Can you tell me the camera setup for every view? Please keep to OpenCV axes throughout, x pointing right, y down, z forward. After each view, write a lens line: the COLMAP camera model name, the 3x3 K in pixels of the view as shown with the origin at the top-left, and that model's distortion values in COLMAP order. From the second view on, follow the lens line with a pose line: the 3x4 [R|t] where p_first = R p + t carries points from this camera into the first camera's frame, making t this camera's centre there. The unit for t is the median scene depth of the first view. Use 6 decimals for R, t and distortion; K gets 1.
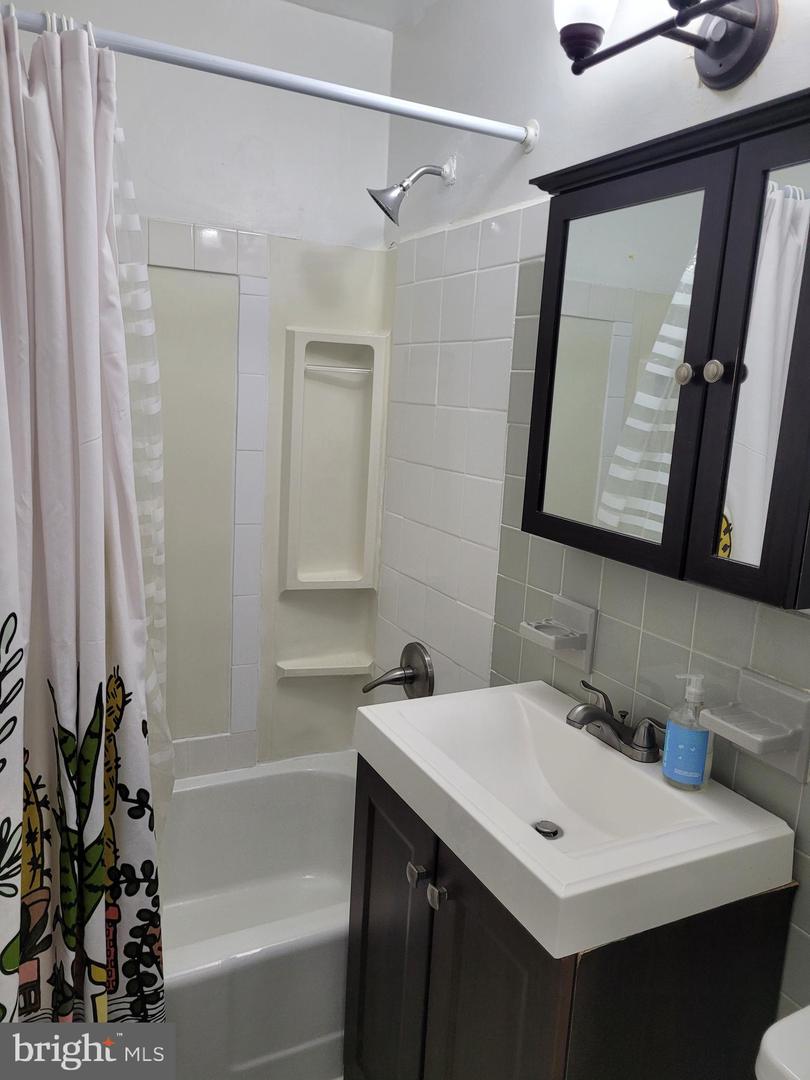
lens RADIAL K [[816.4, 0, 401.2], [0, 816.4, 540.2], [0, 0, 1]] dist [0.043861, -0.039317]
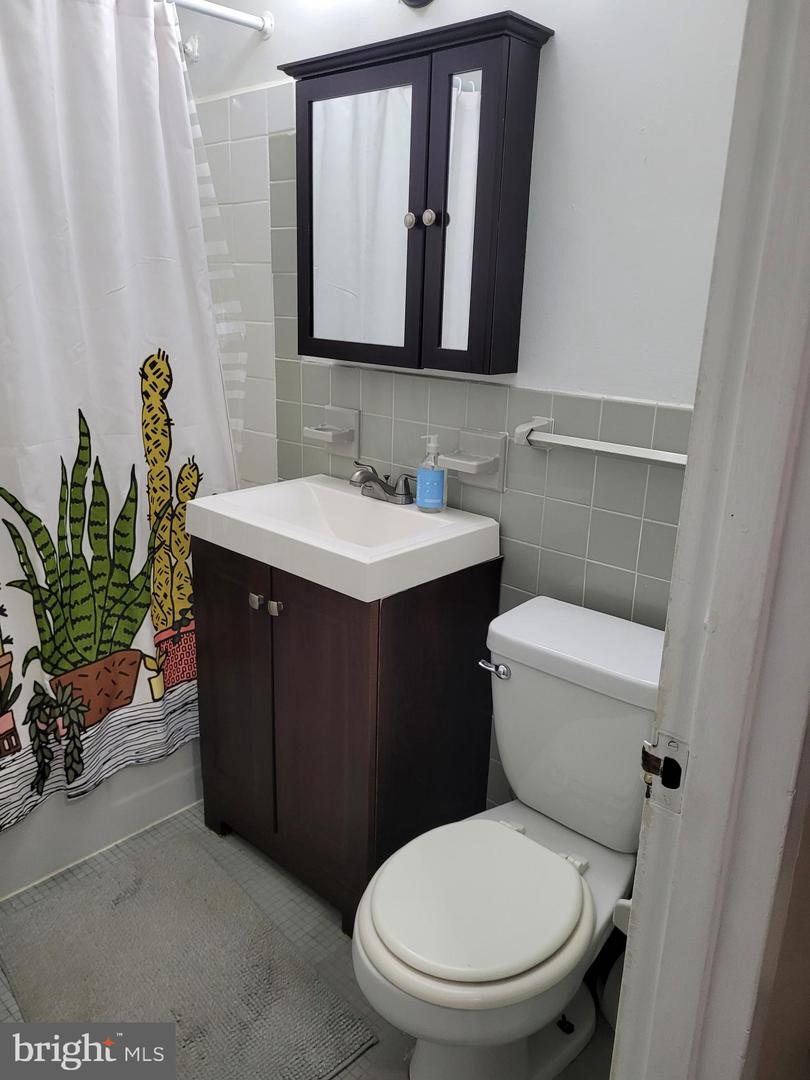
lens RADIAL K [[816.4, 0, 406.3], [0, 816.4, 539.2], [0, 0, 1]] dist [0.043861, -0.039317]
pose [[0.937922, -0.124642, 0.323676, -0.173340], [0.084272, 0.987128, 0.135928, 0.134949], [-0.336452, -0.100213, 0.936353, -0.354371]]
